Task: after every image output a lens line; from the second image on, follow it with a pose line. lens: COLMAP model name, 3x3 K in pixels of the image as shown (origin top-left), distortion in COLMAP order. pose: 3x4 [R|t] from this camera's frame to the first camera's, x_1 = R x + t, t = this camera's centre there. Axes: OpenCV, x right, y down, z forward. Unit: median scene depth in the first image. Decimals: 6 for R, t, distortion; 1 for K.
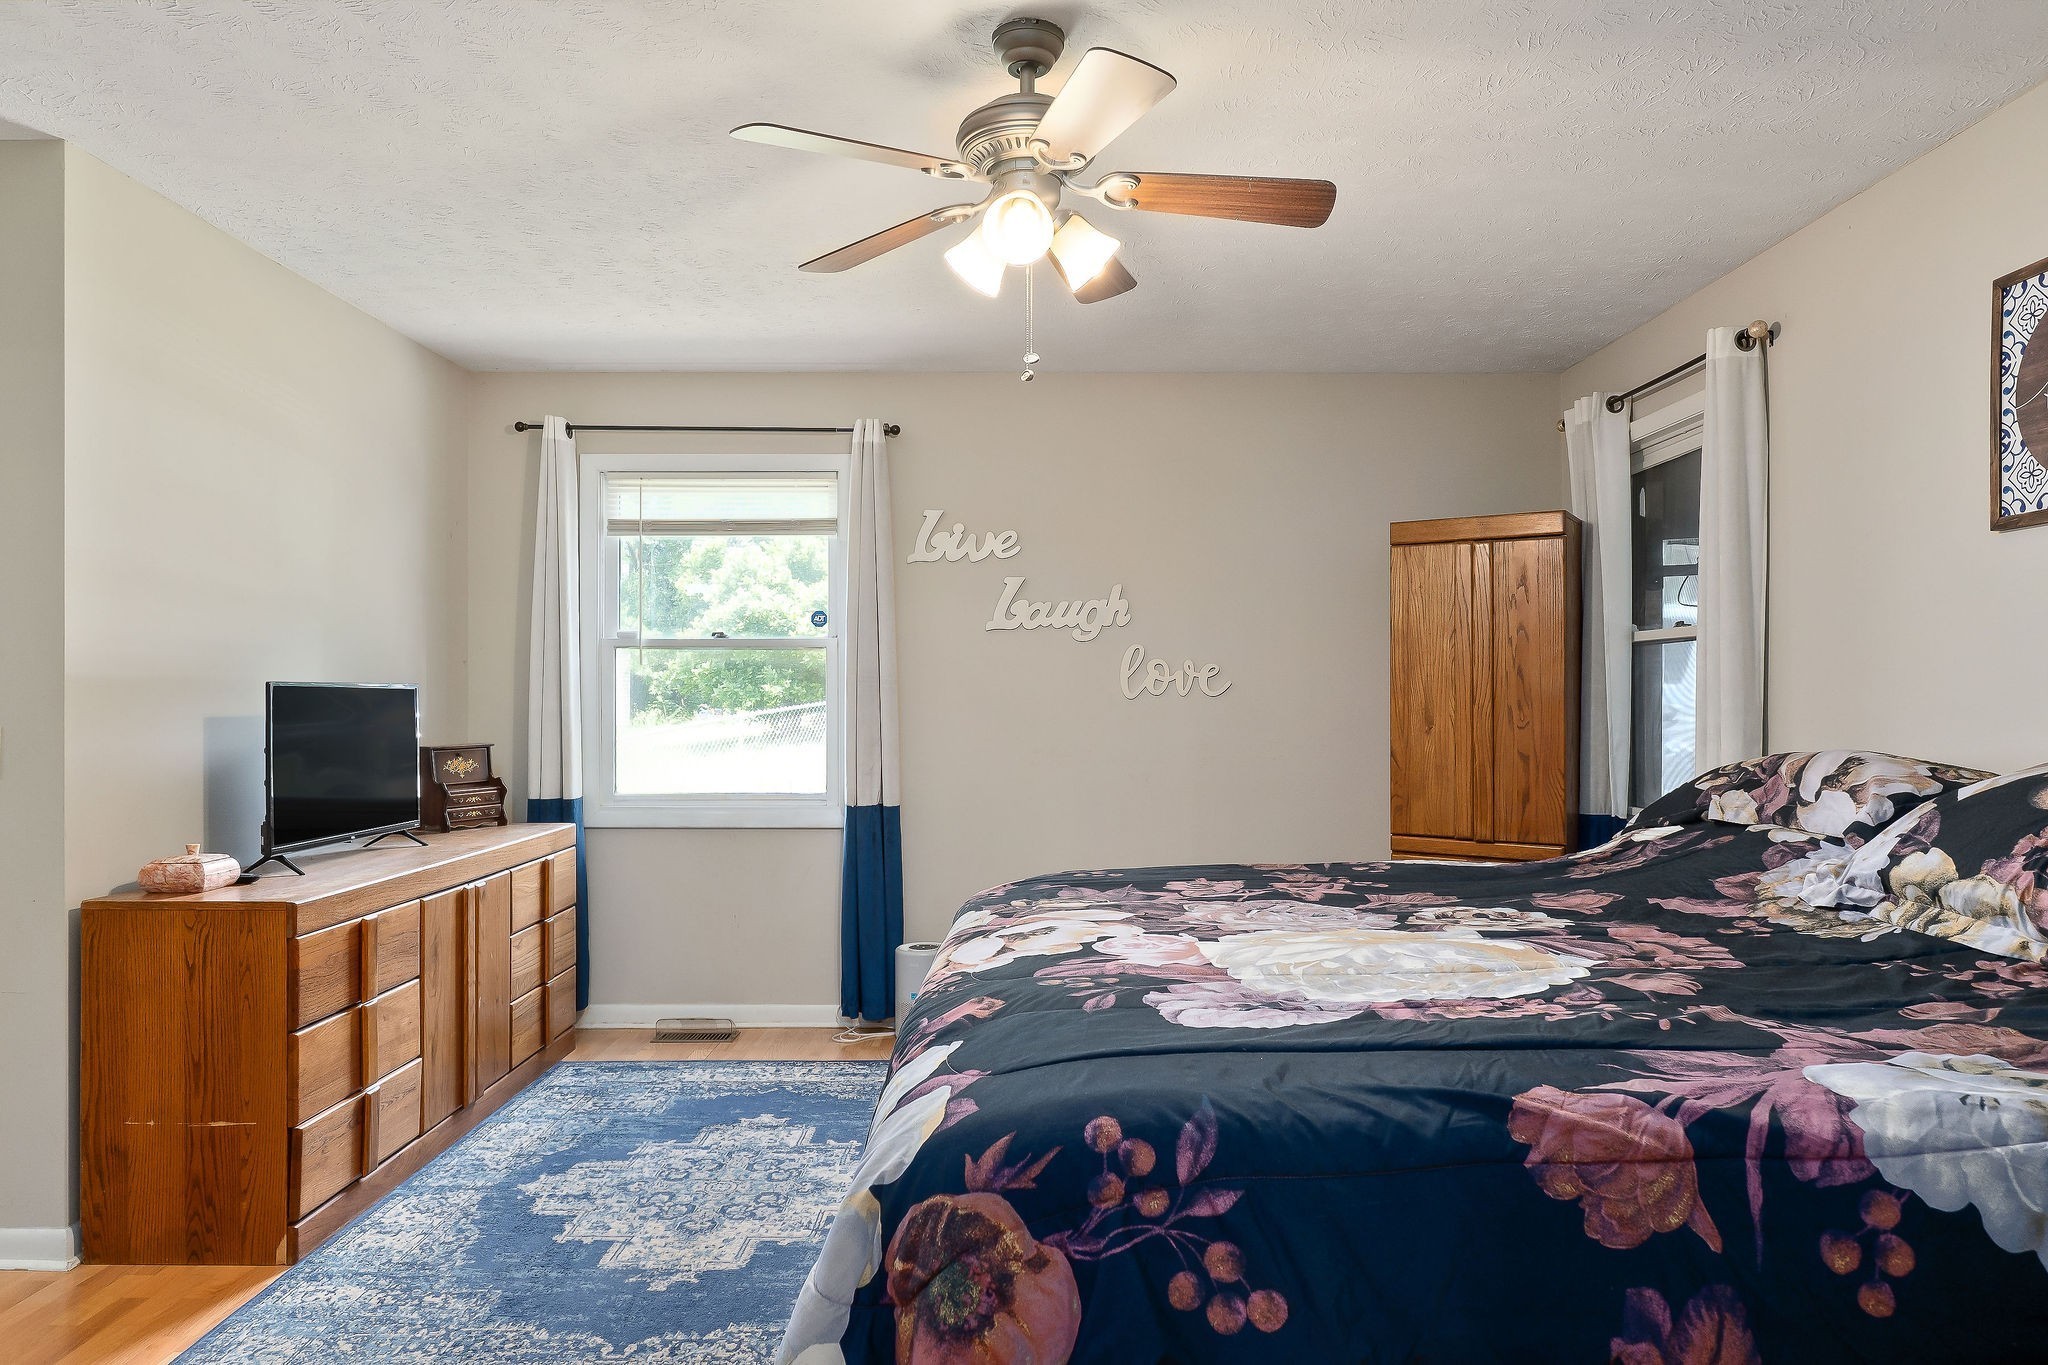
lens RADIAL K [[1279.8, 0, 1025.7], [0, 1279.8, 697.2], [0, 0, 1]] dist [-0.003530, -0.001267]
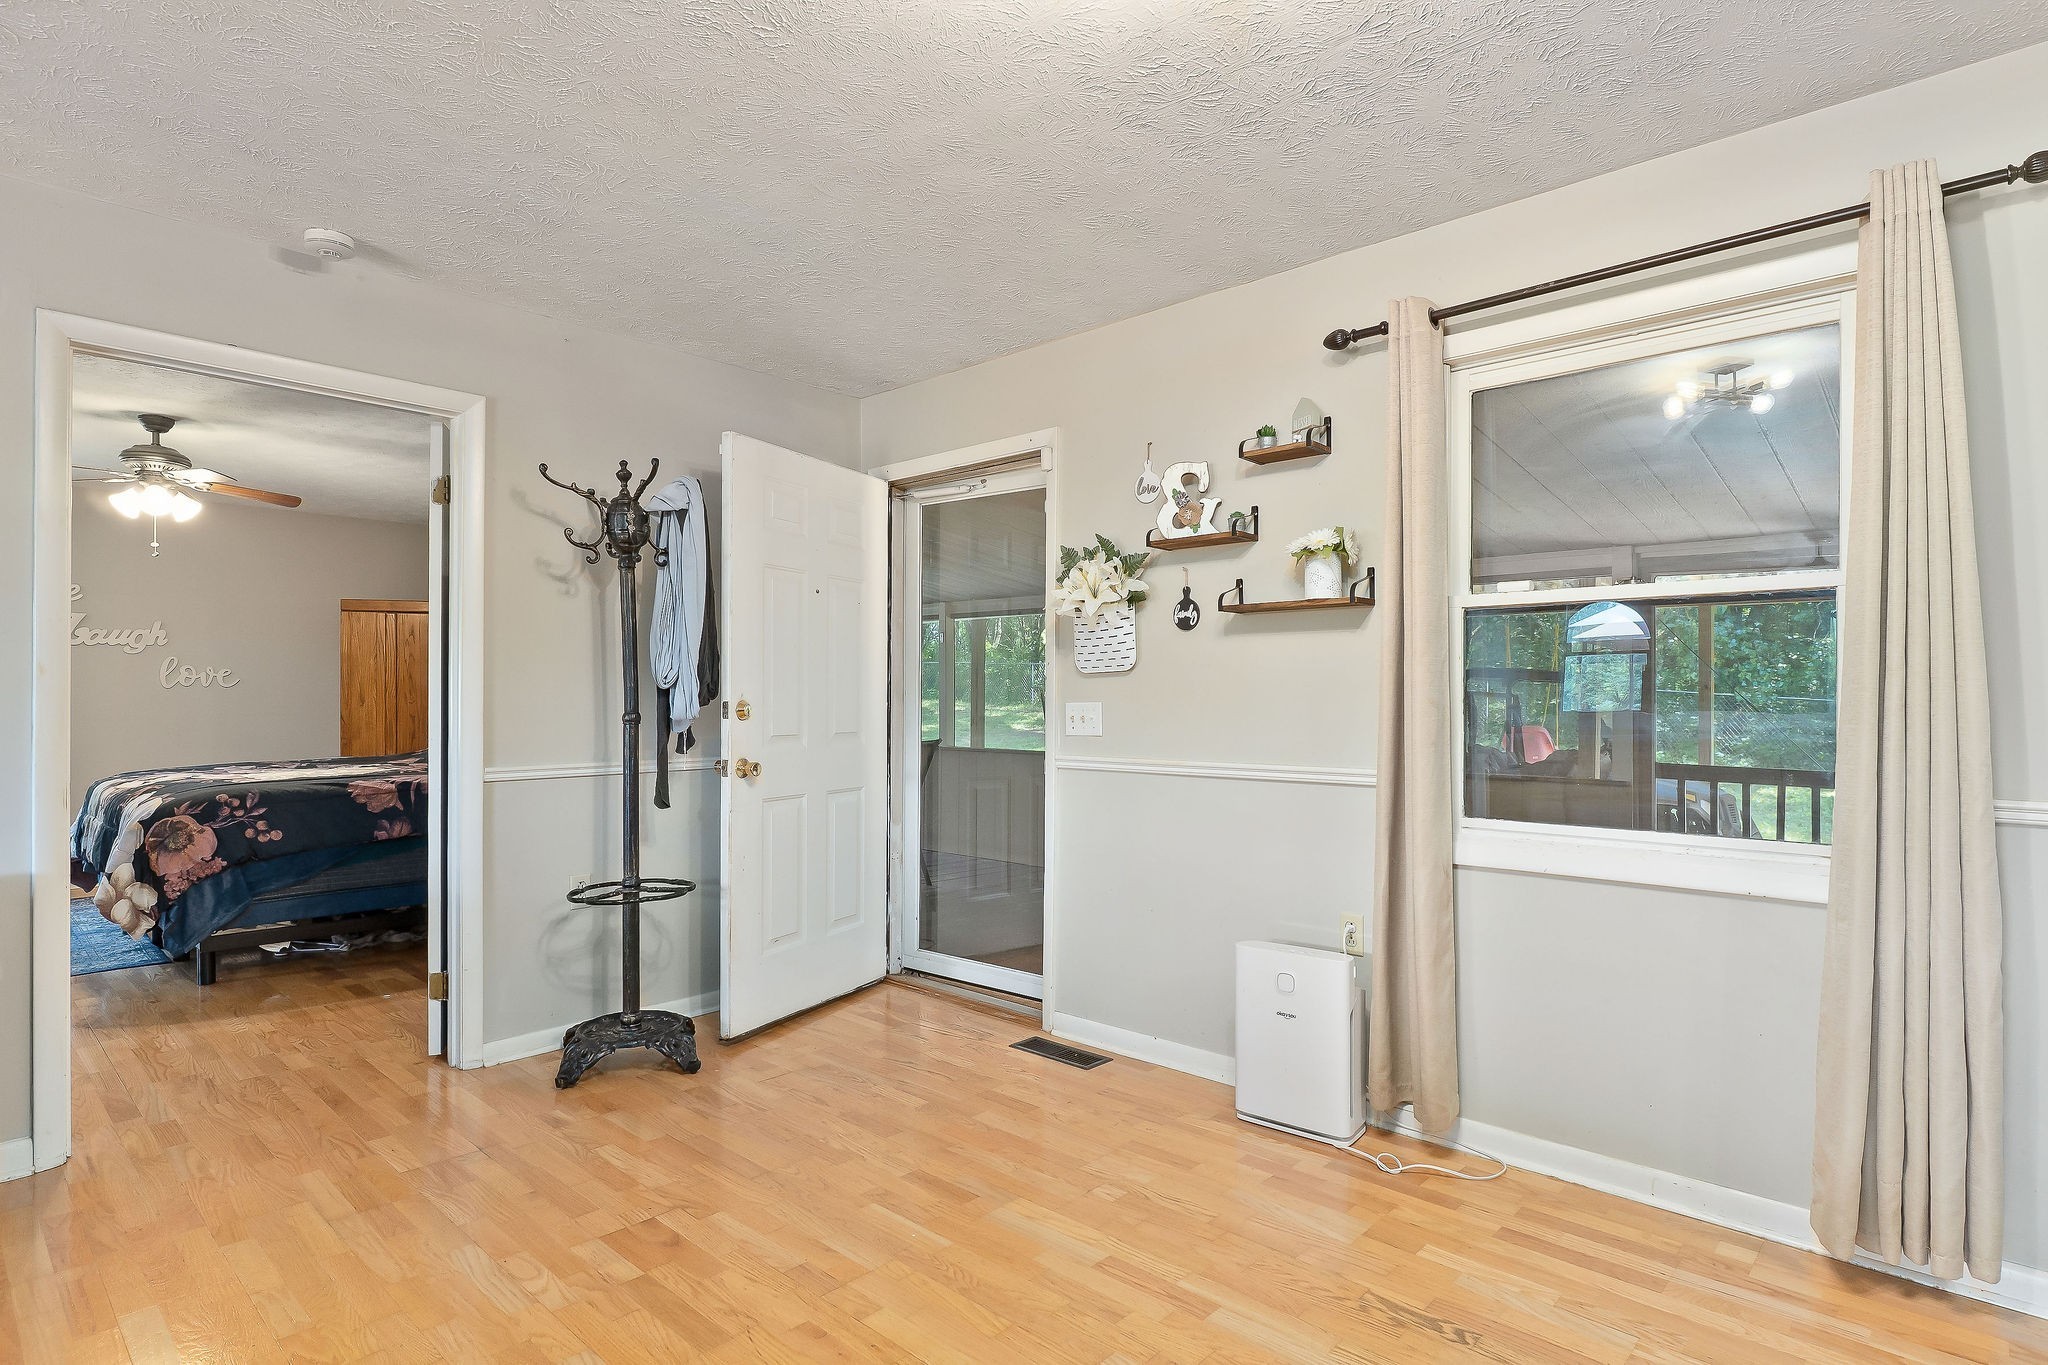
lens RADIAL K [[1038.6, 0, 1021.6], [0, 1038.6, 710.7], [0, 0, 1]] dist [-0.005616, -0.001268]
pose [[0.676028, -0.005873, 0.736853, -0.240911], [-0.001628, 0.999954, 0.009463, 0.023974], [-0.736874, -0.007597, 0.675987, -1.132565]]
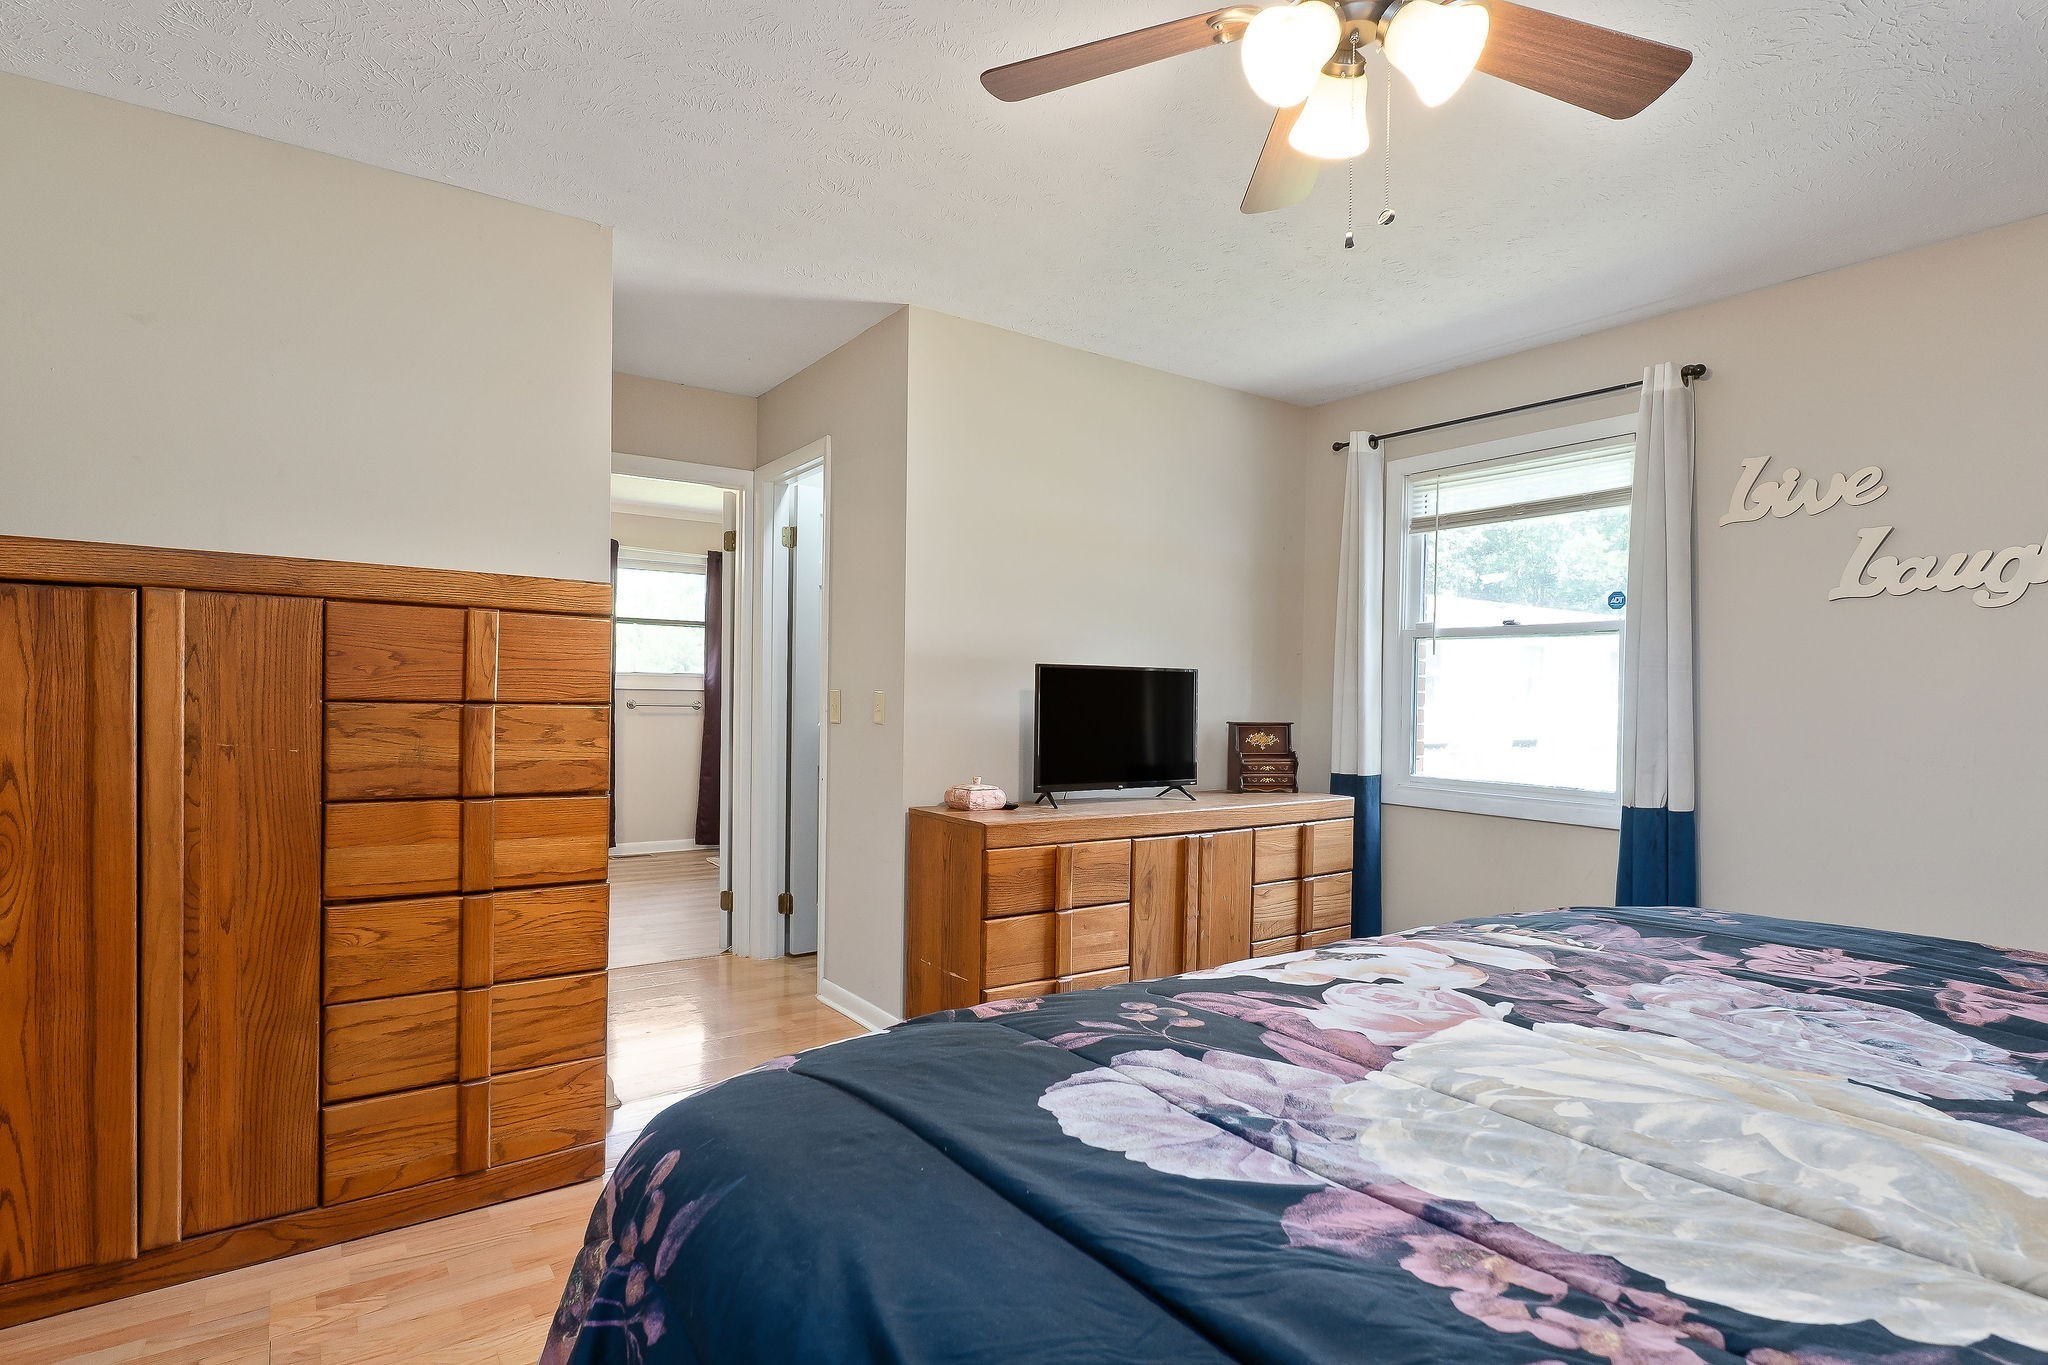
lens RADIAL K [[1038.6, 0, 1021.6], [0, 1038.6, 710.7], [0, 0, 1]] dist [-0.005616, -0.001268]
pose [[0.582435, 0.023592, -0.812535, 0.285476], [-0.017696, 0.999710, 0.016342, 0.019738], [0.812685, 0.004861, 0.582683, 0.334266]]
